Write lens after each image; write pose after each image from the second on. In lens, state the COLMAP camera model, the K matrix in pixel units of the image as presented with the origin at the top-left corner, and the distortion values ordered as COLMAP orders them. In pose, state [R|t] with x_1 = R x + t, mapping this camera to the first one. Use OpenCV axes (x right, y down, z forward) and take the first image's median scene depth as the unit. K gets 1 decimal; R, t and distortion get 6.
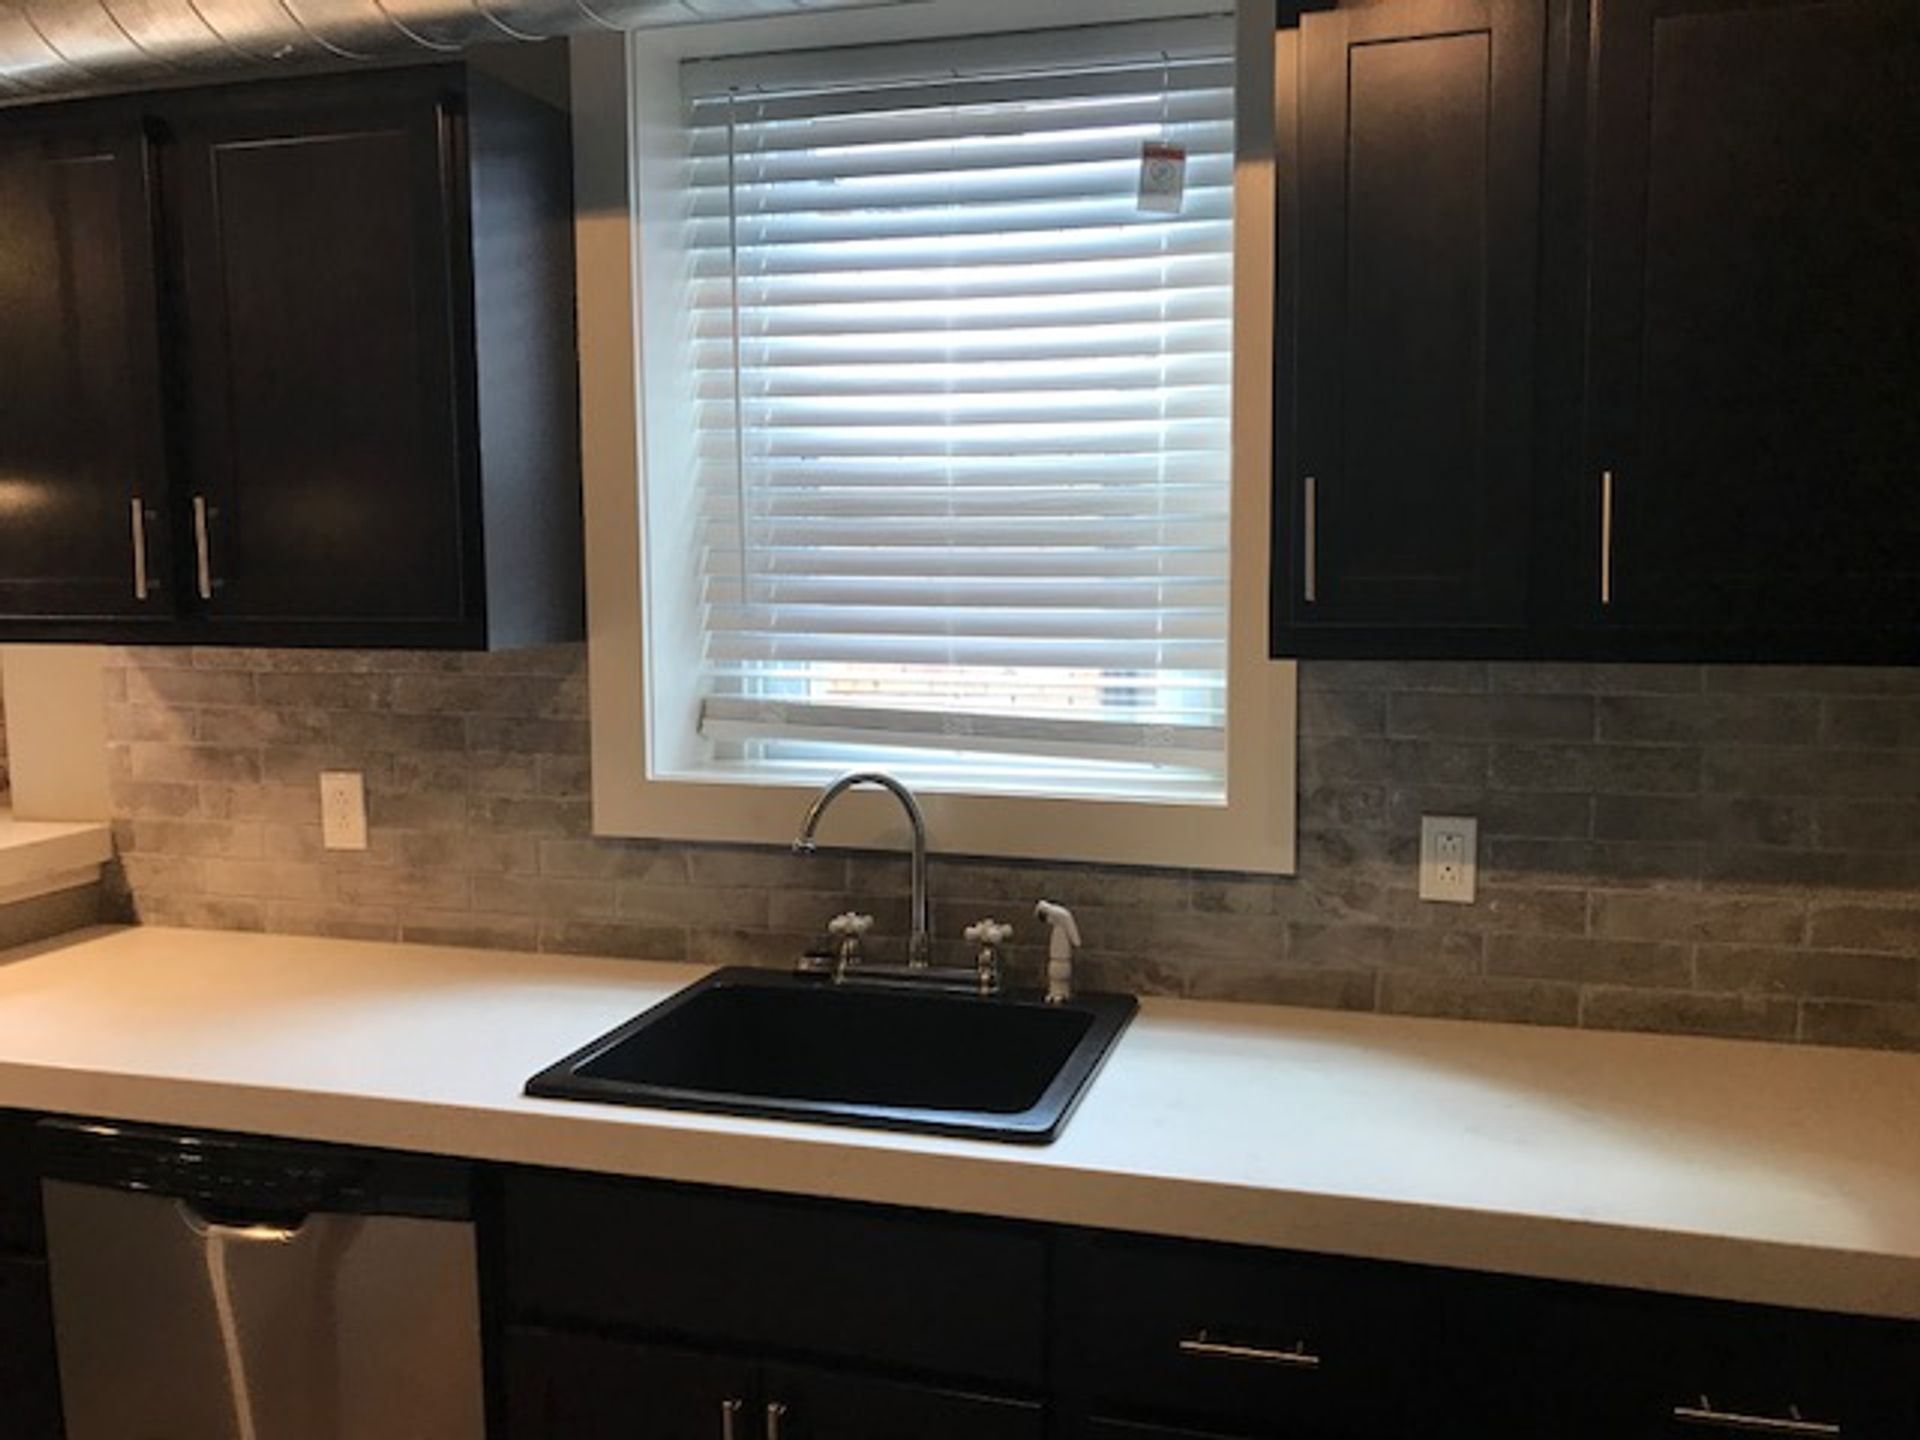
lens RADIAL K [[1588.6, 0, 975.9], [0, 1588.6, 723.0], [0, 0, 1]] dist [0.041913, -0.017175]
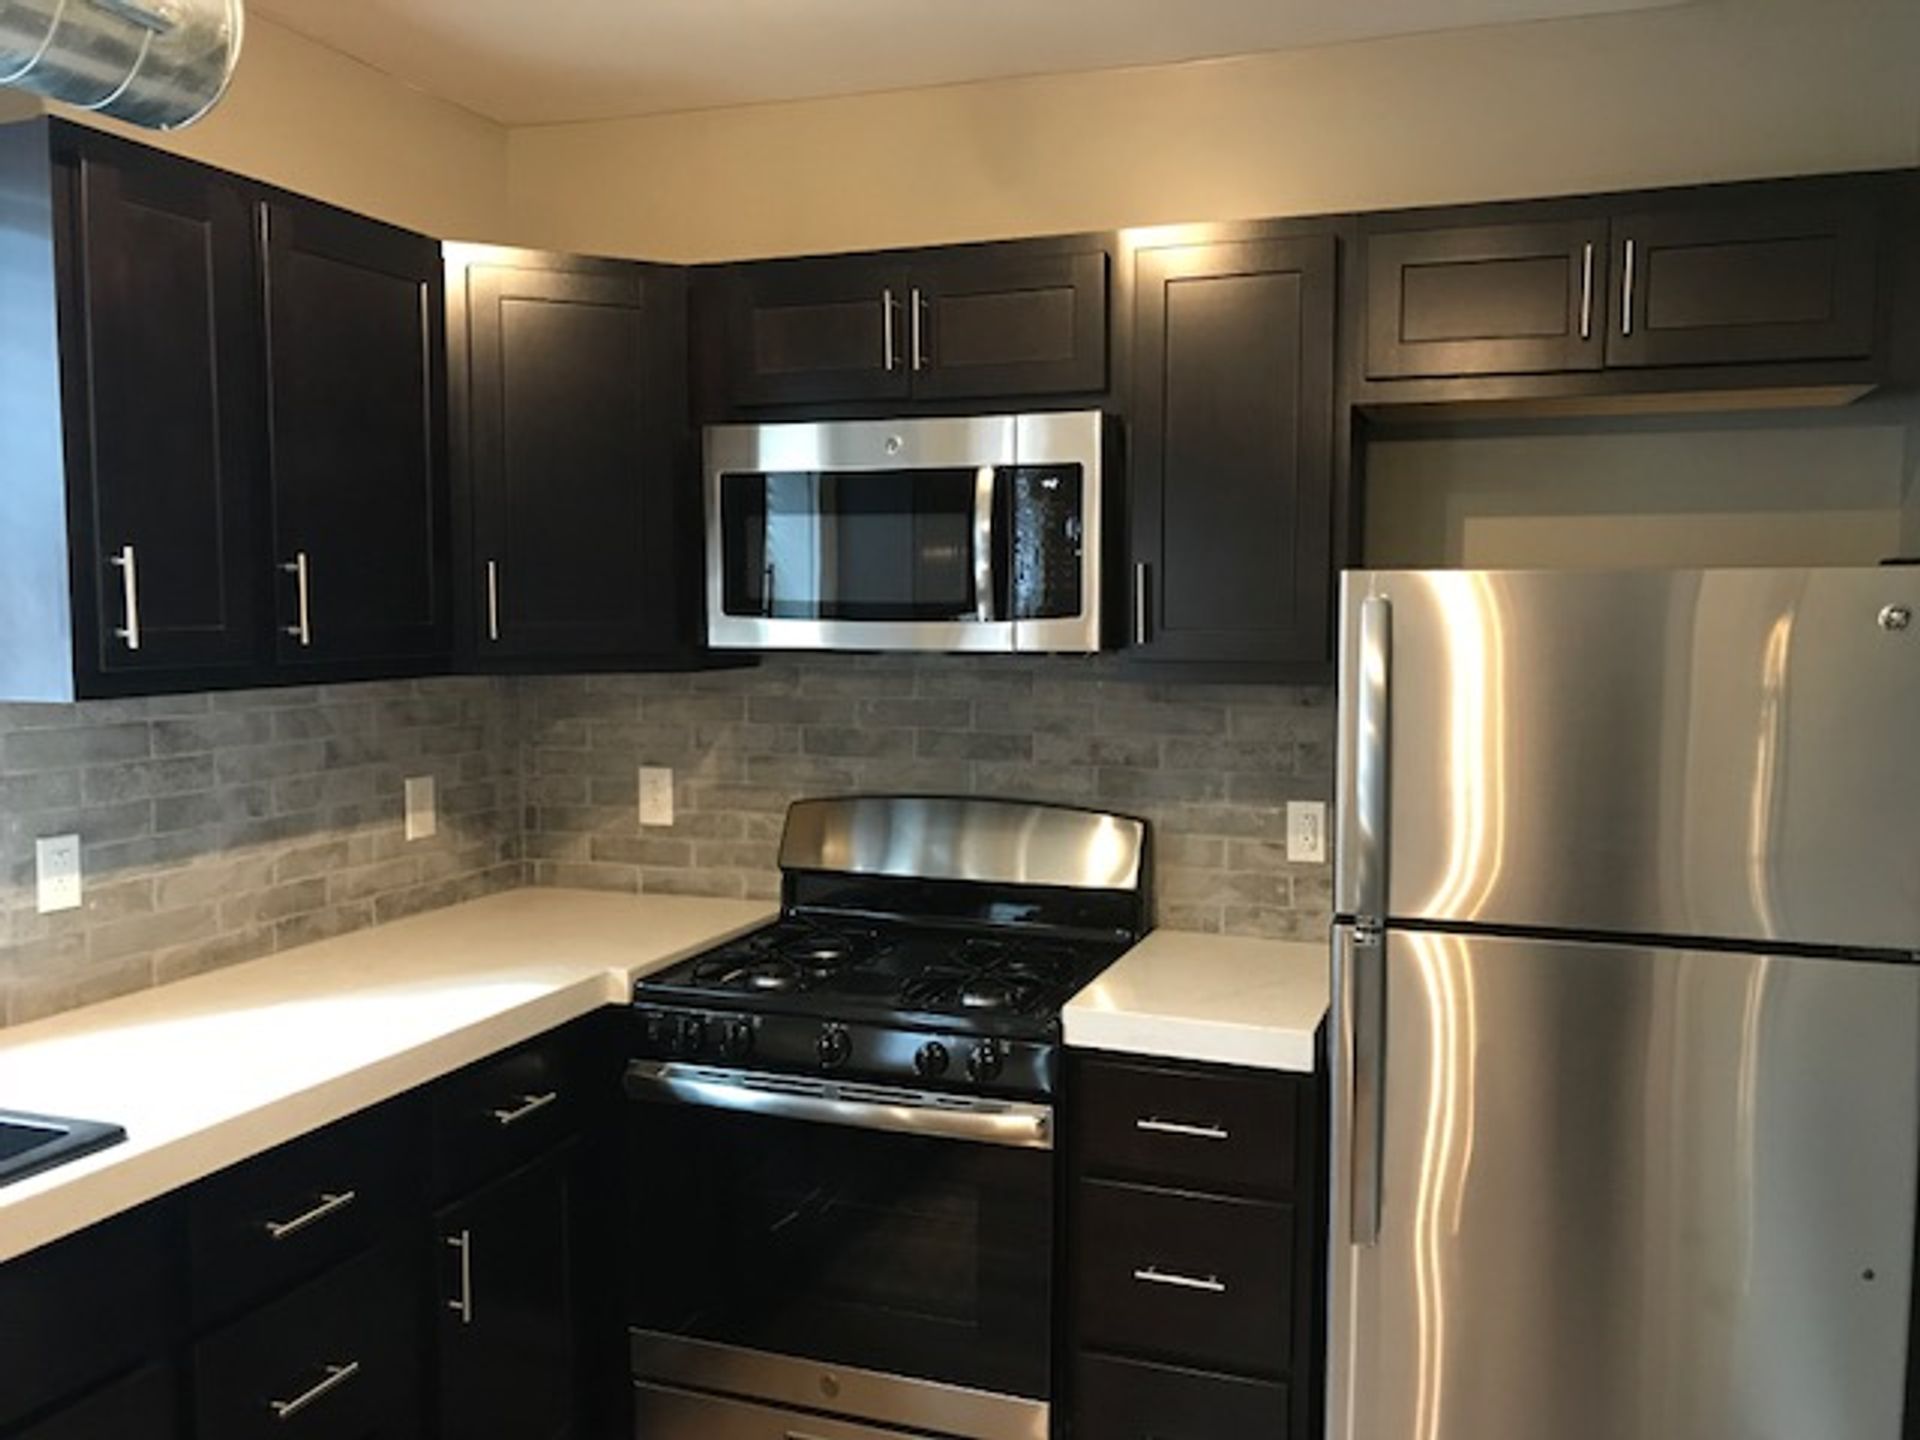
lens RADIAL K [[1588.6, 0, 975.9], [0, 1588.6, 723.0], [0, 0, 1]] dist [0.041913, -0.017175]
pose [[0.071111, -0.066688, 0.995237, -0.686999], [0.108249, 0.992386, 0.058763, -0.016382], [-0.991577, 0.103555, 0.077788, 0.201048]]
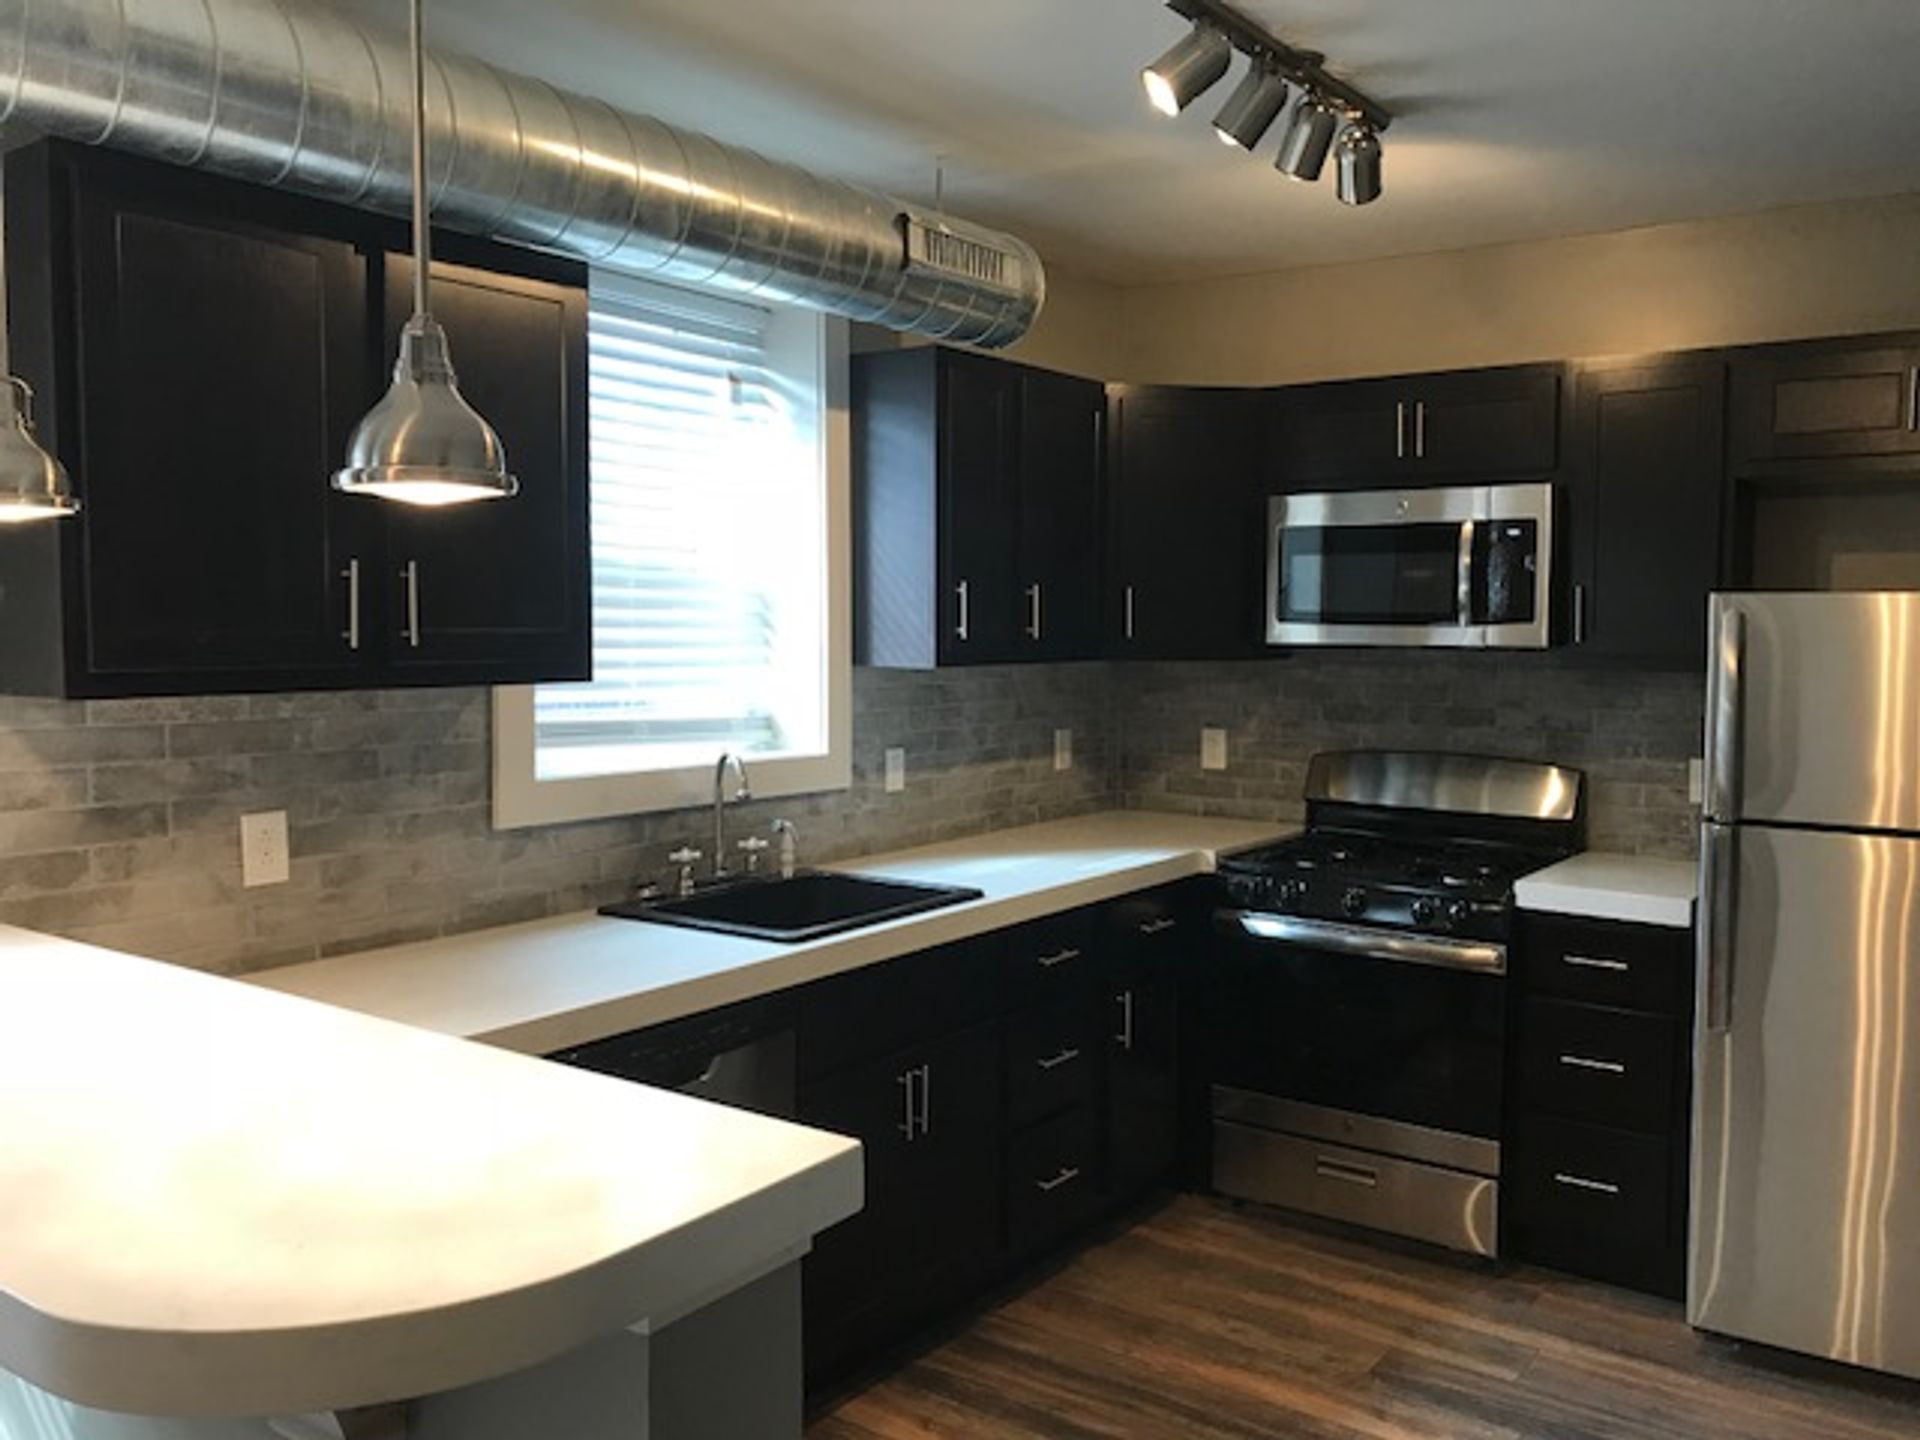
lens RADIAL K [[1588.6, 0, 975.9], [0, 1588.6, 723.0], [0, 0, 1]] dist [0.041913, -0.017175]
pose [[0.339610, -0.055709, 0.938915, -1.286286], [0.095162, 0.995157, 0.024626, -0.010051], [-0.935740, 0.080986, 0.343267, 0.188734]]
